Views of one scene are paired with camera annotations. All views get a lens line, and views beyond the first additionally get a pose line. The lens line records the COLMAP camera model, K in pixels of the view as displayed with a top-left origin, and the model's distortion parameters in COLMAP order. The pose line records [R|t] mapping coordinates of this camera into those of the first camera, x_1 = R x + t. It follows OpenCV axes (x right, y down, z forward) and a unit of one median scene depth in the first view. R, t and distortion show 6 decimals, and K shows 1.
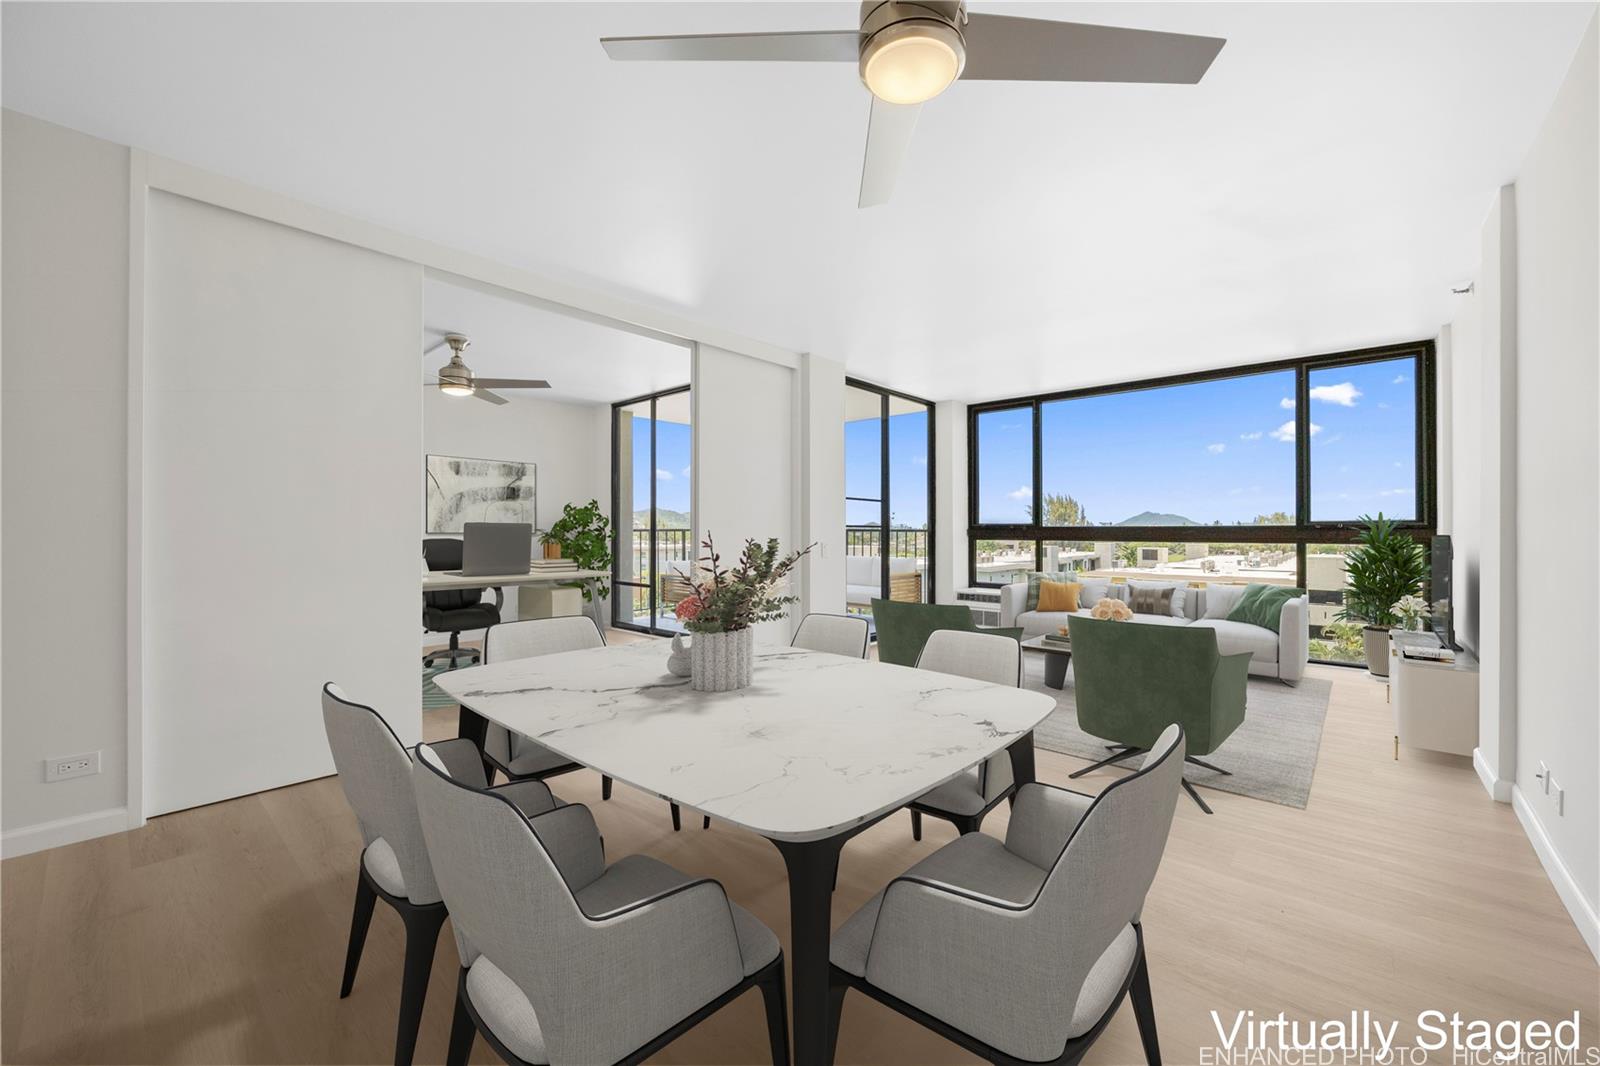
lens RADIAL K [[639.2, 0, 800.0], [0, 639.2, 533.0], [0, 0, 1]] dist [0.002689, 0.000165]
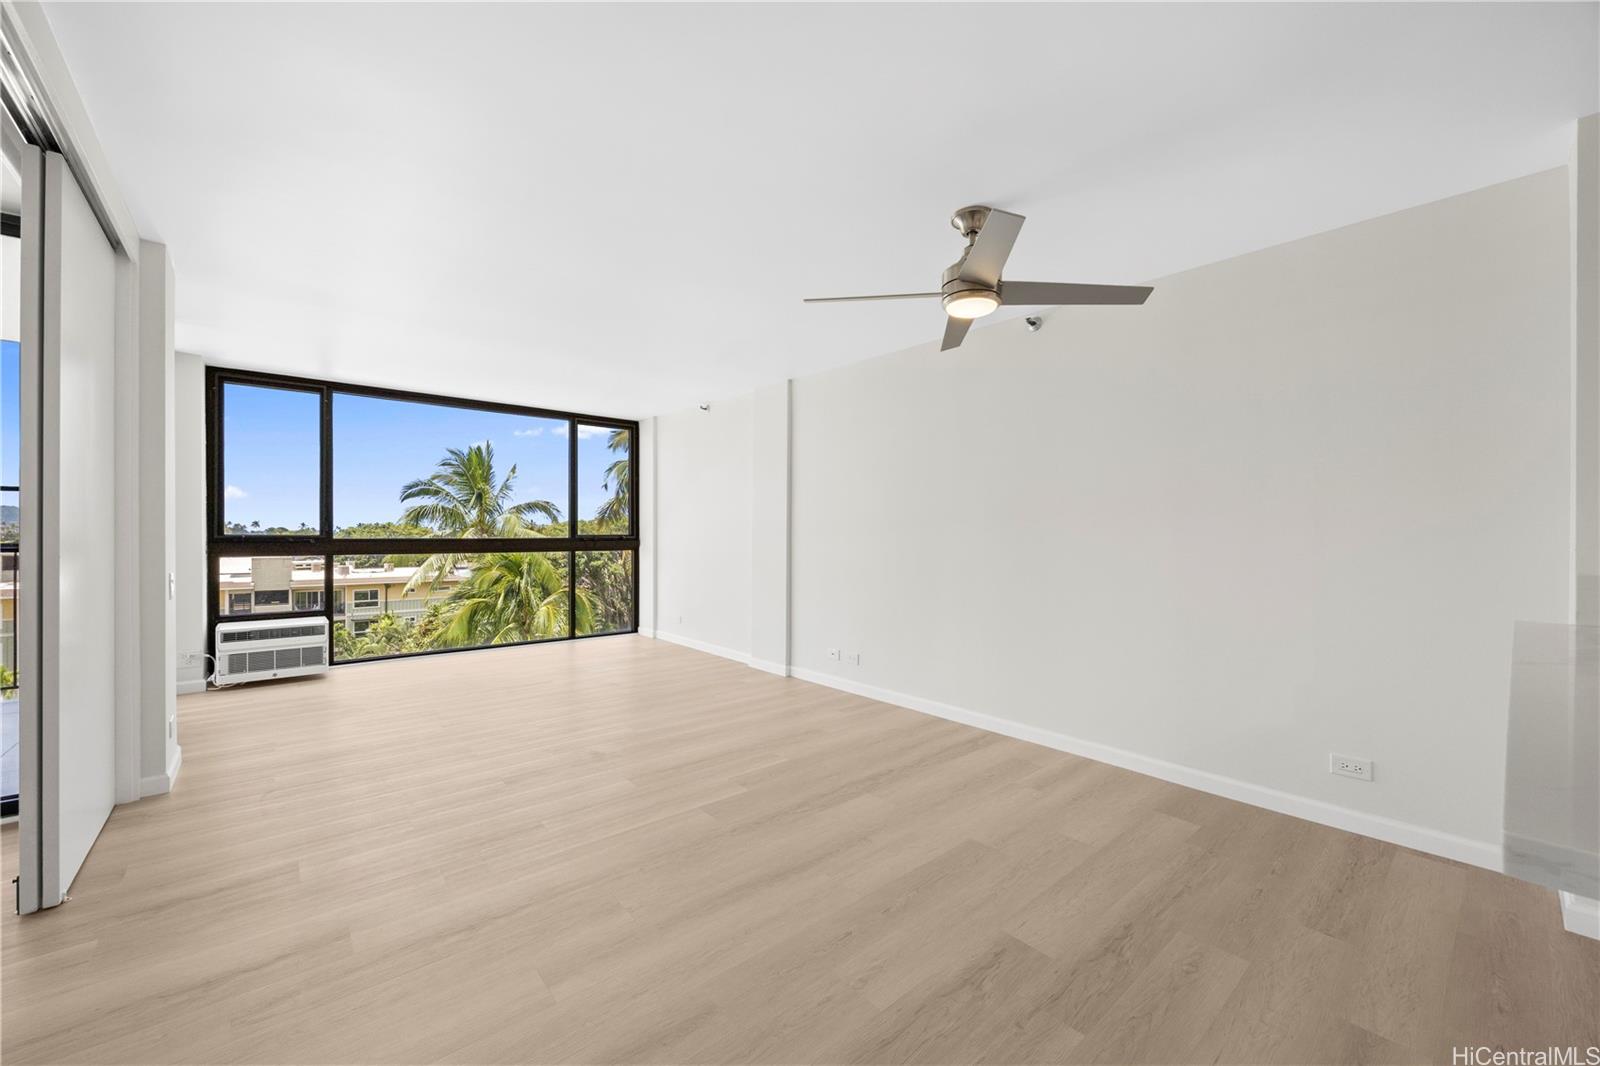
lens RADIAL K [[633.0, 0, 800.0], [0, 633.0, 533.0], [0, 0, 1]] dist [0.002505, 0.000120]
pose [[0.141759, -0.000099, 0.989901, -0.363590], [-0.001710, 0.999998, 0.000345, -0.018471], [-0.989900, -0.001742, 0.141759, 0.268827]]
